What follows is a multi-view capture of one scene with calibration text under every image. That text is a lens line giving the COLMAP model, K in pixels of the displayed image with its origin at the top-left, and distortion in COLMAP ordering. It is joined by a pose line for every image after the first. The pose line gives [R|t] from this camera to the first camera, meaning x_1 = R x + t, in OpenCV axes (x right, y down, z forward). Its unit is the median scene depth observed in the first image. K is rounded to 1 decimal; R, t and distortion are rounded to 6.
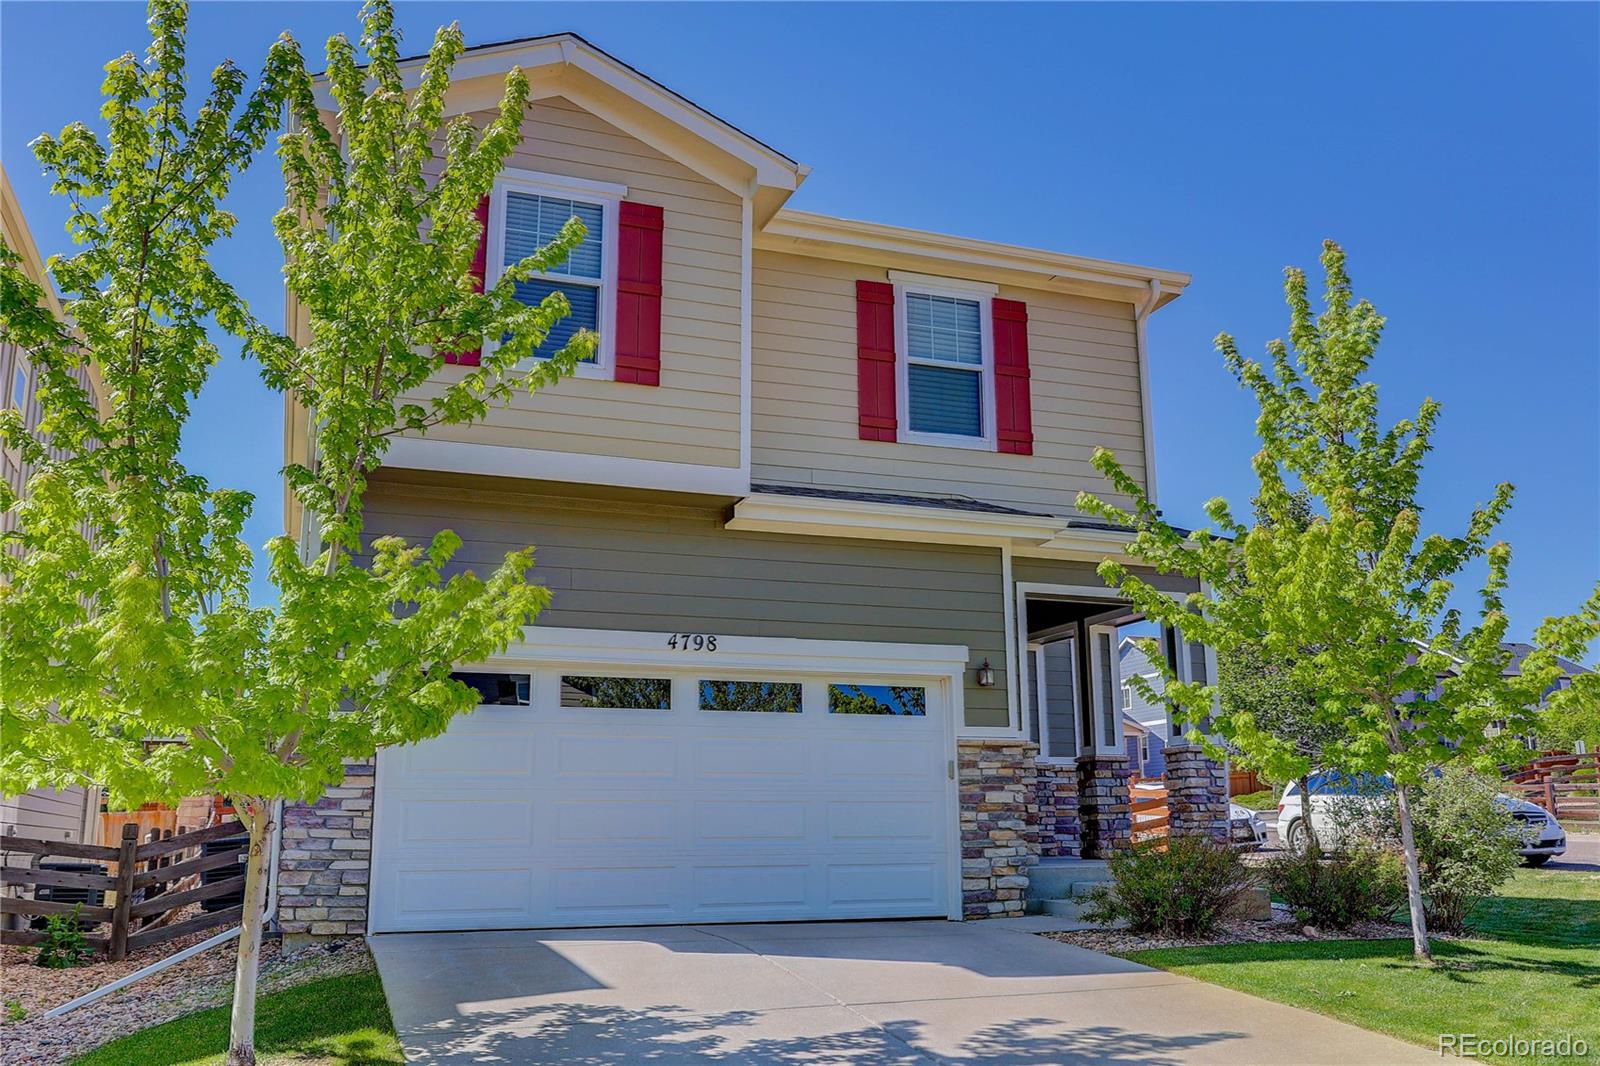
lens RADIAL K [[1381.3, 0, 800.0], [0, 1381.3, 533.0], [0, 0, 1]] dist [-0.001594, -0.000130]
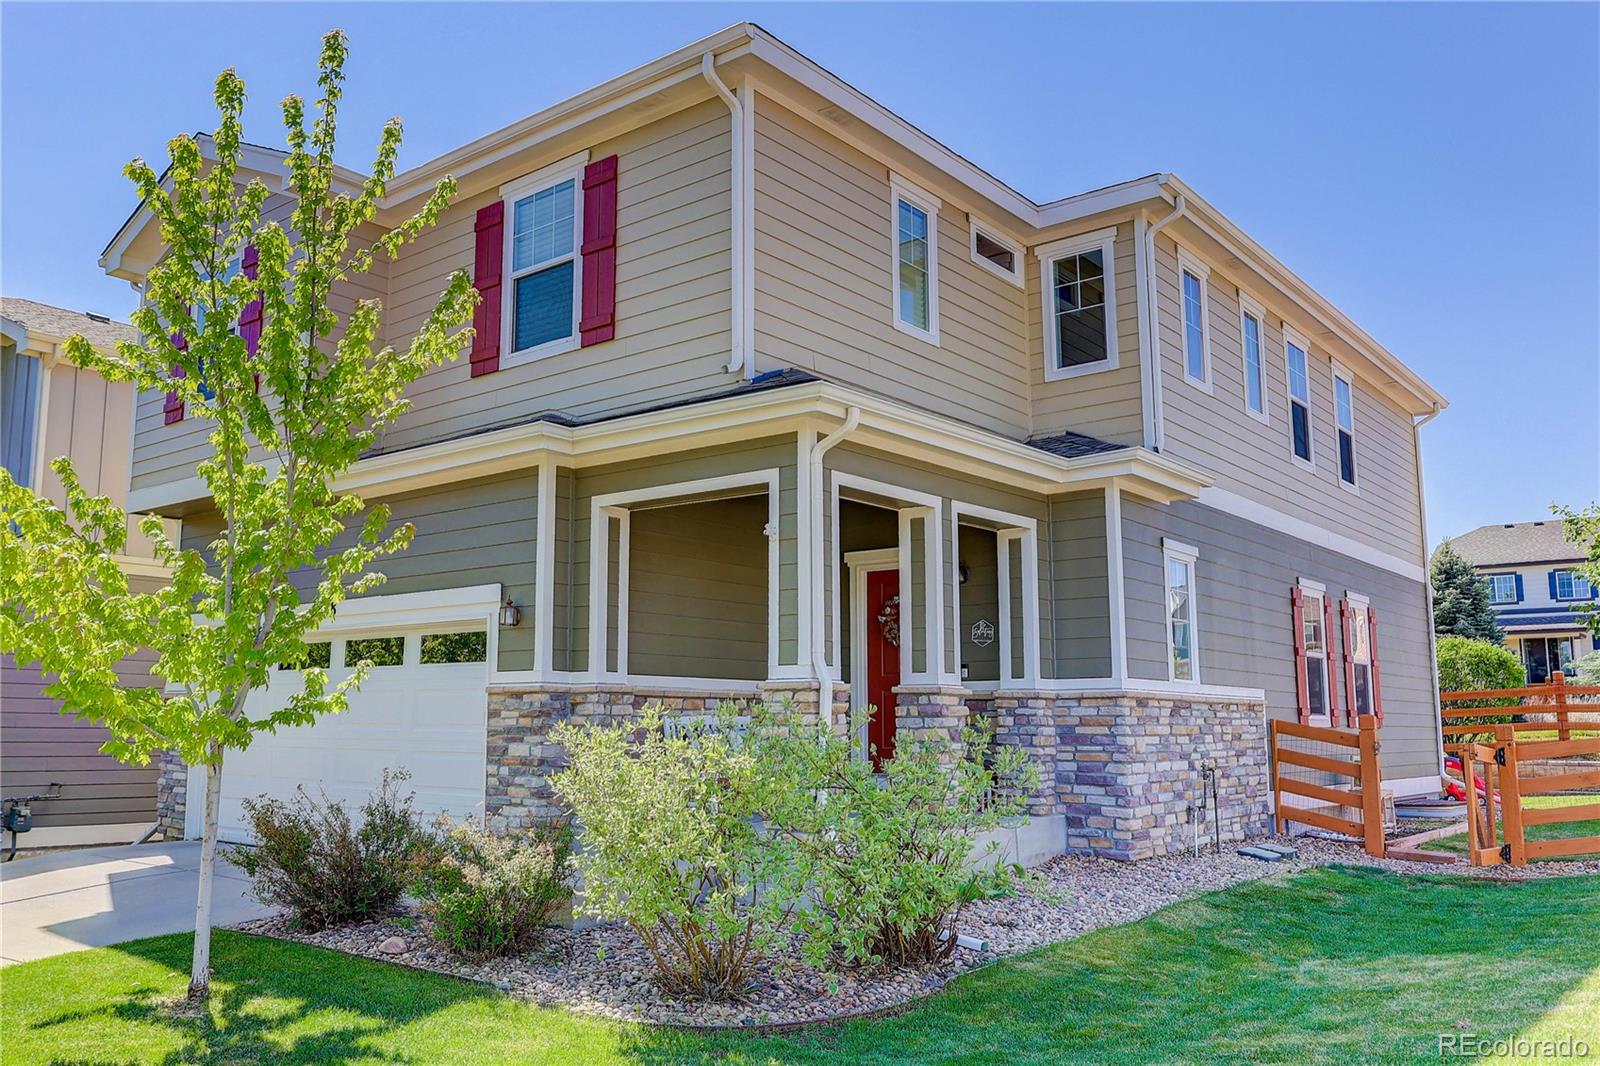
lens RADIAL K [[1321.0, 0, 800.0], [0, 1321.0, 533.0], [0, 0, 1]] dist [-0.011237, -0.002848]
pose [[0.500175, -0.112132, -0.858634, 0.904943], [0.180326, 0.983329, -0.023372, 0.097923], [0.846940, -0.143144, 0.512057, 0.679445]]
